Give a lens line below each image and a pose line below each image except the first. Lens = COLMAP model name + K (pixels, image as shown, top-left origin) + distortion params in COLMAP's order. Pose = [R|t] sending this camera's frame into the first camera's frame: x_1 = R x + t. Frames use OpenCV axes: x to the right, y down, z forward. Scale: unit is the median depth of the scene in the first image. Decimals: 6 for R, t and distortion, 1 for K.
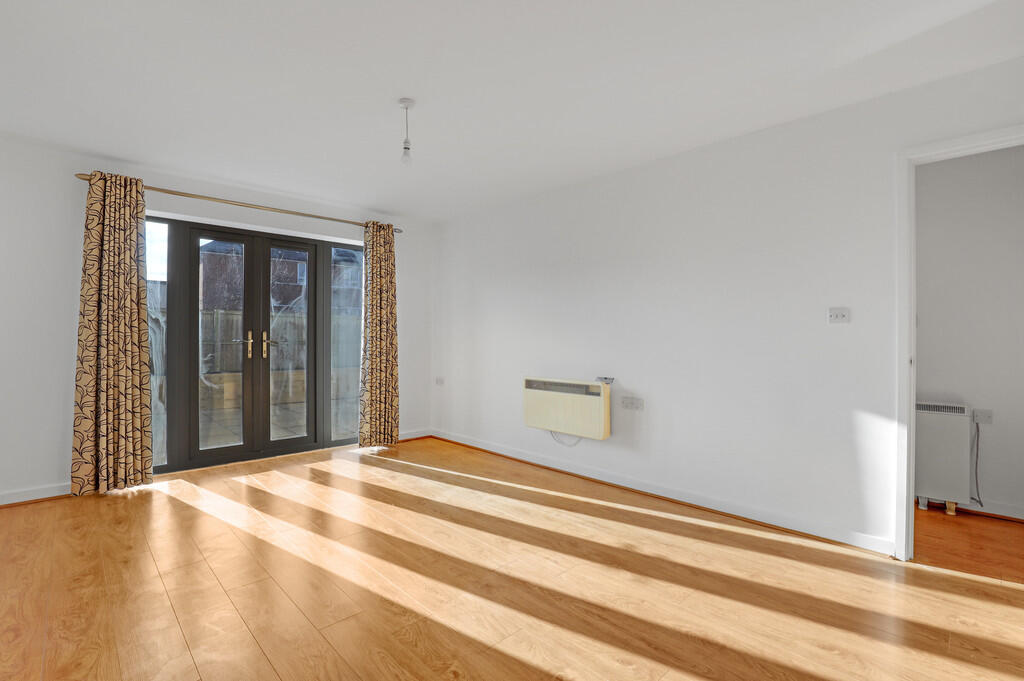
lens RADIAL K [[476.7, 0, 516.7], [0, 476.7, 338.8], [0, 0, 1]] dist [-0.041638, 0.015984]
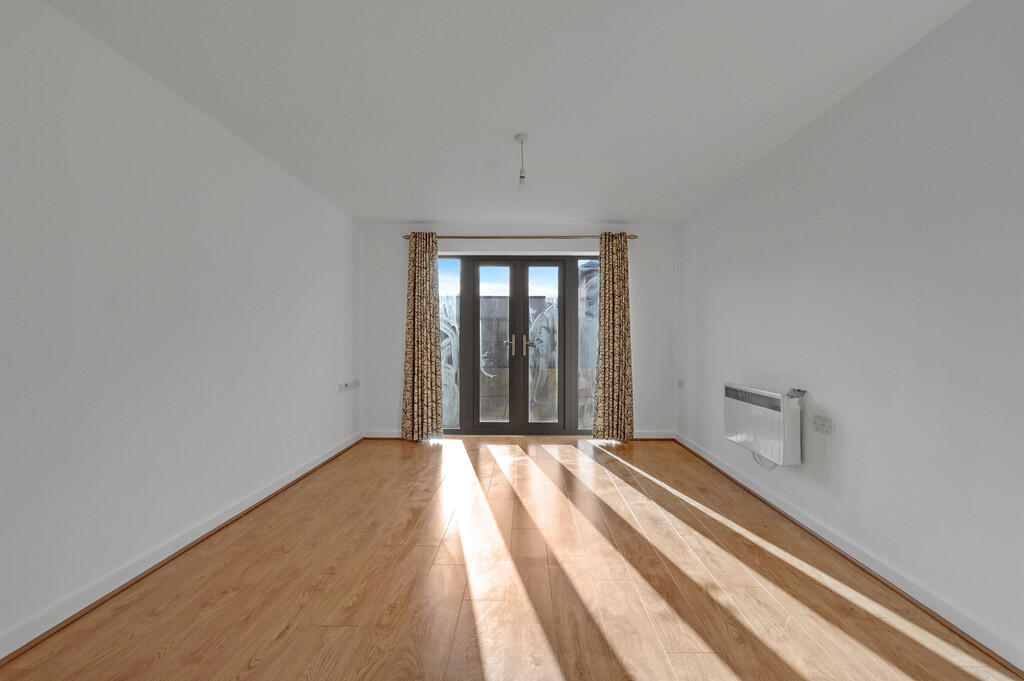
lens RADIAL K [[472.4, 0, 517.5], [0, 472.4, 342.0], [0, 0, 1]] dist [-0.019596, 0.000822]
pose [[0.710845, 0.002933, -0.703343, 0.398309], [-0.001385, 0.999995, 0.002770, 0.000884], [0.703347, -0.000995, 0.710846, 0.112386]]
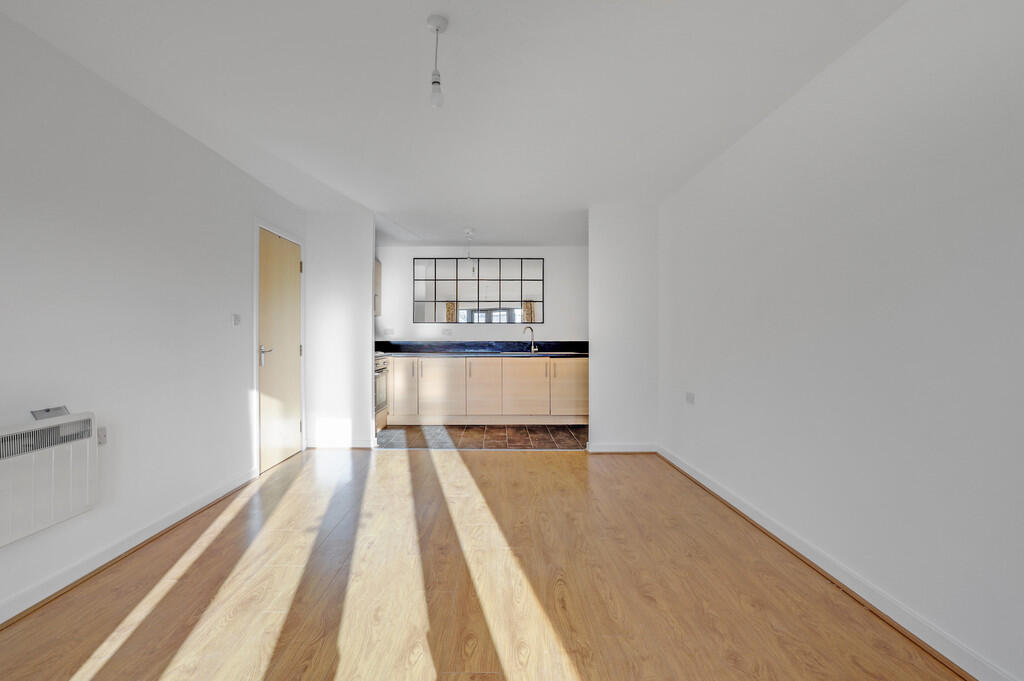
lens RADIAL K [[485.8, 0, 493.4], [0, 485.8, 331.1], [0, 0, 1]] dist [-0.018851, 0.000570]
pose [[-0.719130, 0.008155, 0.694827, -0.577960], [0.003317, 0.999960, -0.008303, -0.005444], [-0.694867, -0.003666, -0.719129, 1.031385]]
